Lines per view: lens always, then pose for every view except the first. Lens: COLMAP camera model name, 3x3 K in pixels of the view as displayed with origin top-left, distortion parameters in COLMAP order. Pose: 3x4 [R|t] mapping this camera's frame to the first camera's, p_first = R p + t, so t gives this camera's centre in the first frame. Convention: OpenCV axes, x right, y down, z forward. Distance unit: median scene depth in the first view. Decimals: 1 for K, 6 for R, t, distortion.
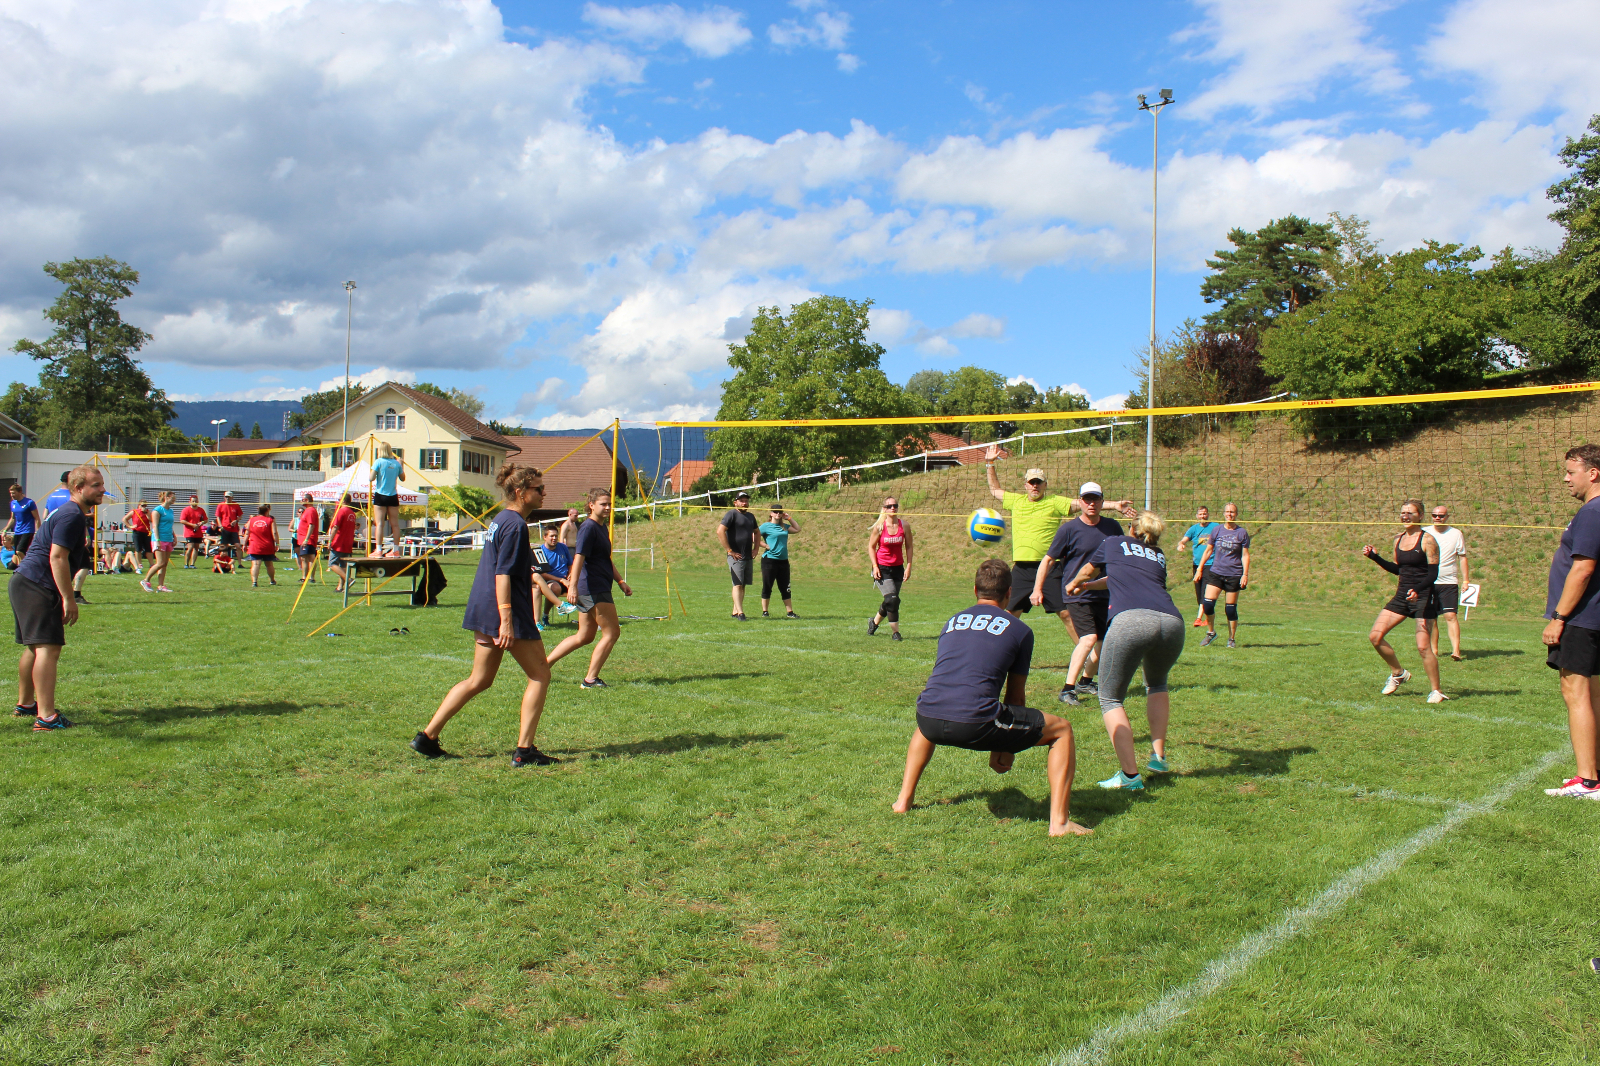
lens RADIAL K [[1327.5, 0, 791.1], [0, 1327.5, 532.3], [0, 0, 1]] dist [-0.168289, 0.145705]
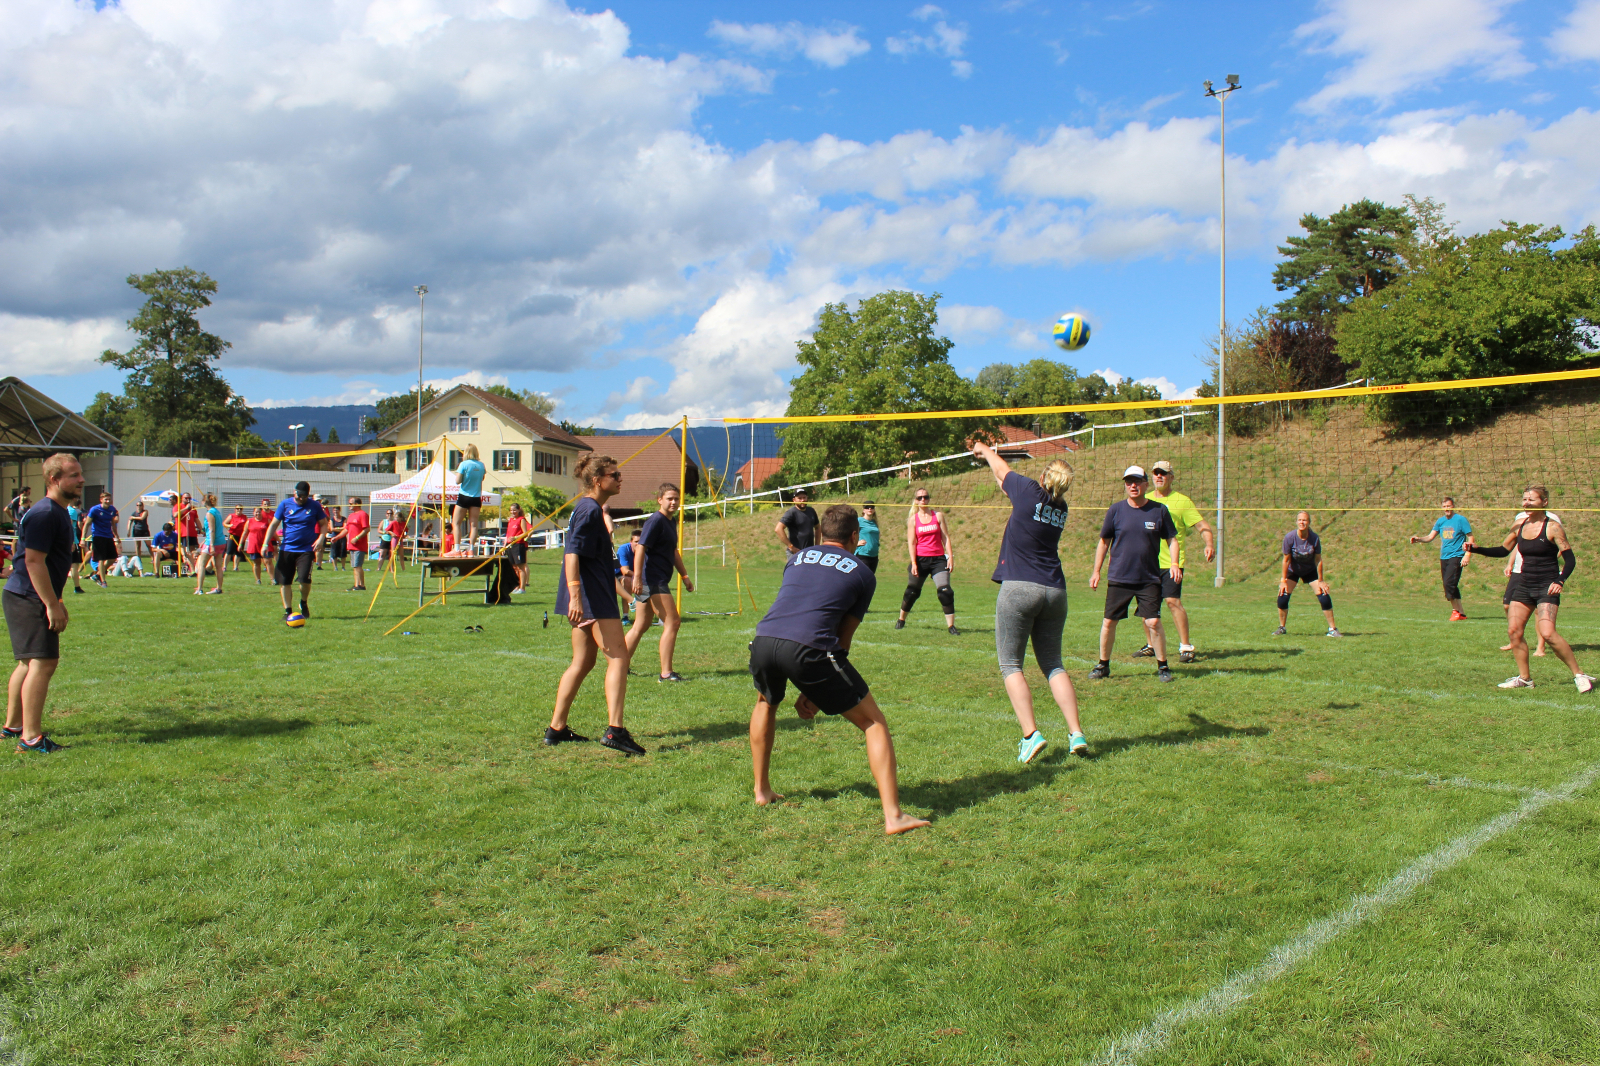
lens RADIAL K [[1327.5, 0, 791.1], [0, 1327.5, 532.3], [0, 0, 1]] dist [-0.168289, 0.145705]
pose [[0.998427, -0.012958, -0.054549, 0.001962], [0.013094, 0.999912, 0.002138, 0.001040], [0.054517, -0.002849, 0.998509, -0.002717]]
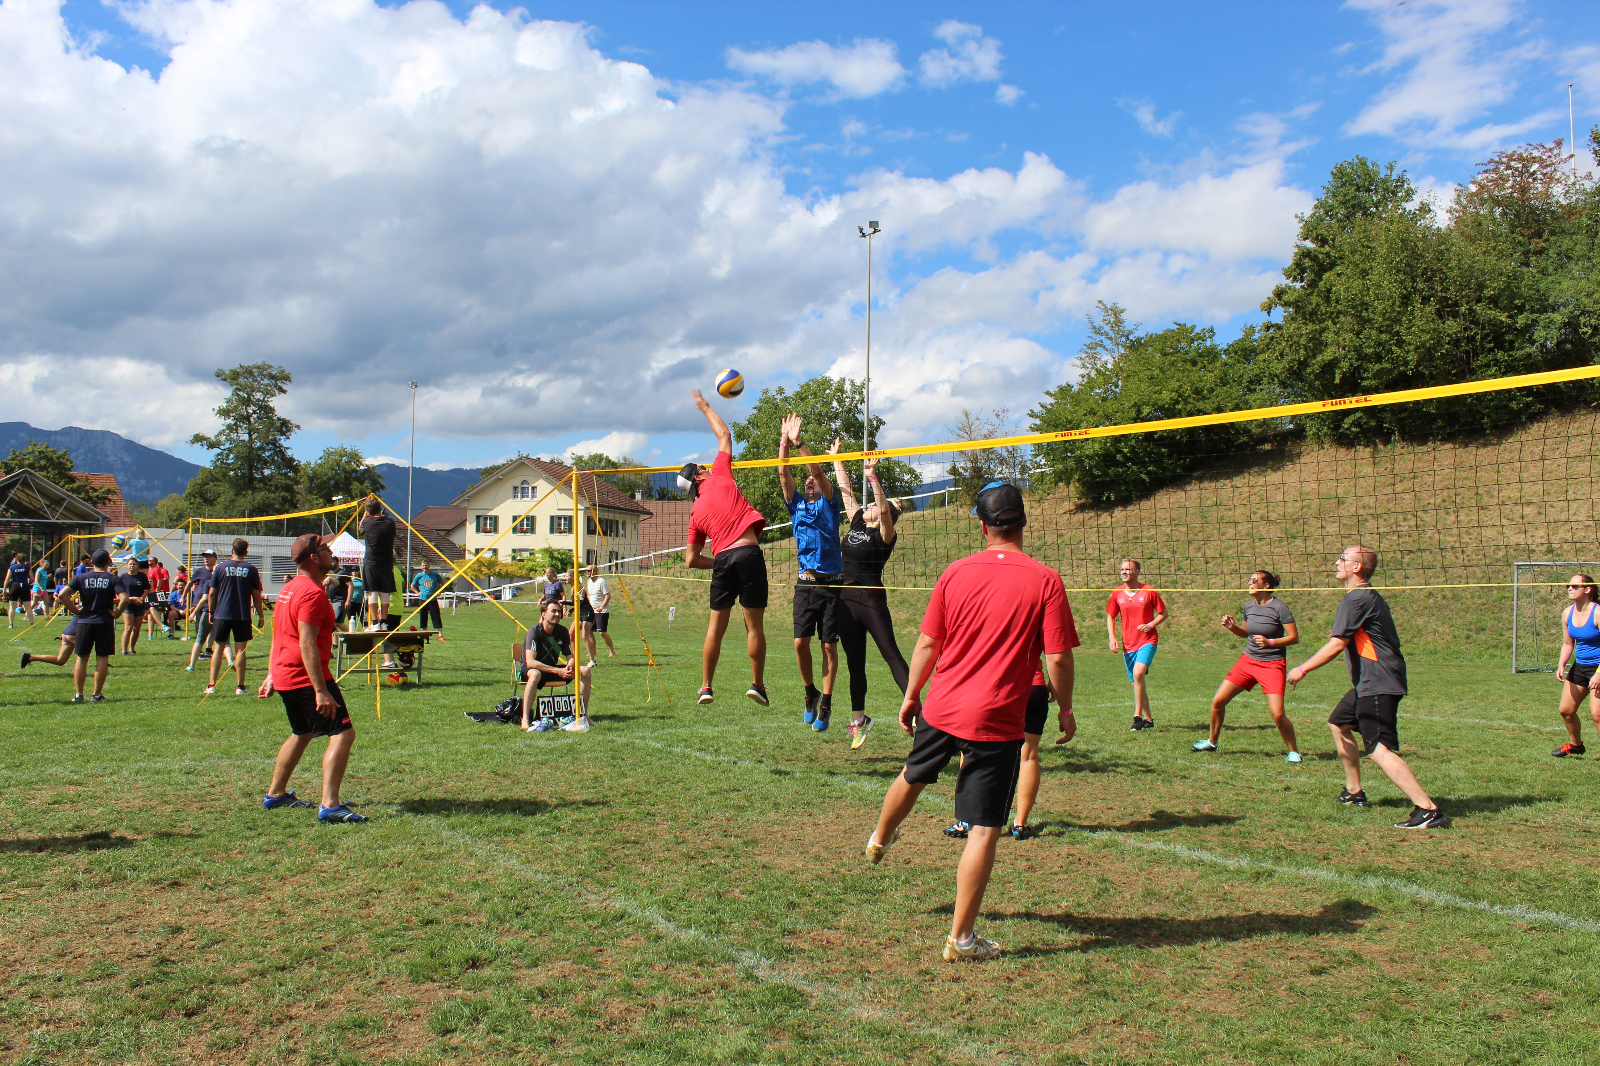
lens RADIAL K [[1325.6, 0, 792.4], [0, 1325.6, 528.9], [0, 0, 1]] dist [-0.168417, 0.144084]
pose [[0.981930, -0.018754, -0.188313, 0.396501], [0.010125, 0.998859, -0.046681, 0.008121], [0.188974, 0.043931, 0.980999, -0.215502]]
